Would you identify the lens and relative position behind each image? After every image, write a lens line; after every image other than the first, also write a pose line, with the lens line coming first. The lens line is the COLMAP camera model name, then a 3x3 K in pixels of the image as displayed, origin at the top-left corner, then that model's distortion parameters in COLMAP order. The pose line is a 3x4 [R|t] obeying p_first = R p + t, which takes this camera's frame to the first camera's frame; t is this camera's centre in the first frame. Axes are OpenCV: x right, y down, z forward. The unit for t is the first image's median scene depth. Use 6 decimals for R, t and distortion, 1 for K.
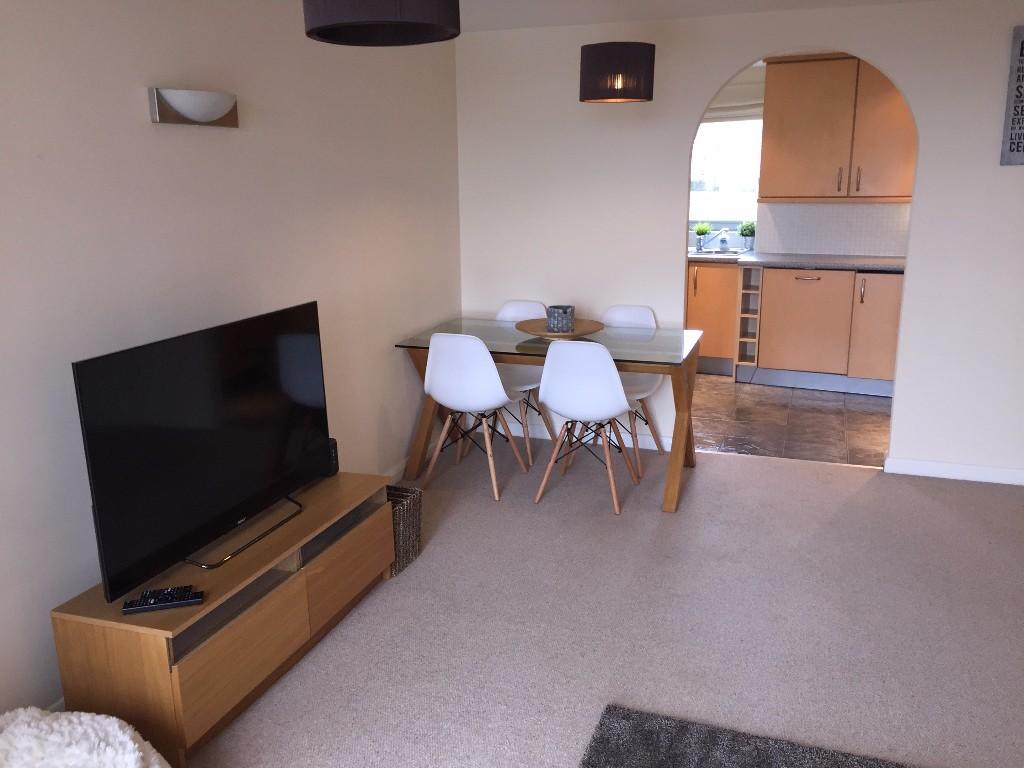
lens RADIAL K [[856.8, 0, 512.0], [0, 856.8, 384.0], [0, 0, 1]] dist [0.064460, -0.100604]
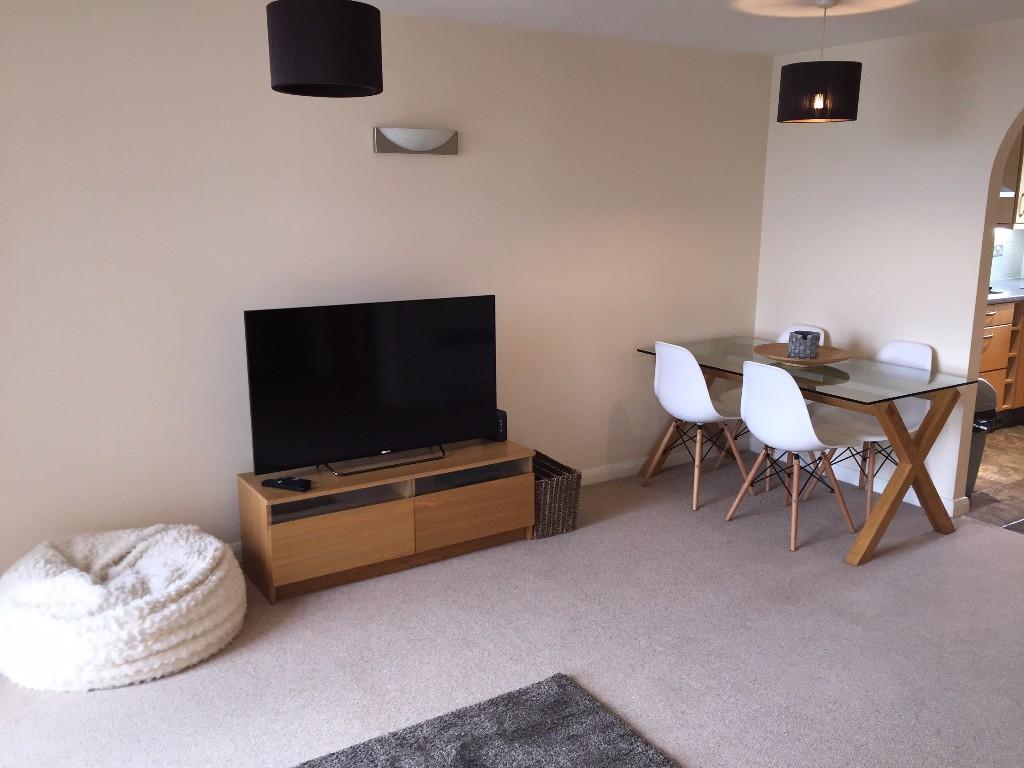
lens RADIAL K [[872.7, 0, 512.9], [0, 872.7, 379.0], [0, 0, 1]] dist [0.078050, -0.099434]
pose [[0.795736, 0.143697, -0.588350, 0.383202], [-0.161705, 0.986588, 0.022258, -0.007154], [0.583658, 0.077428, 0.808300, 0.015690]]
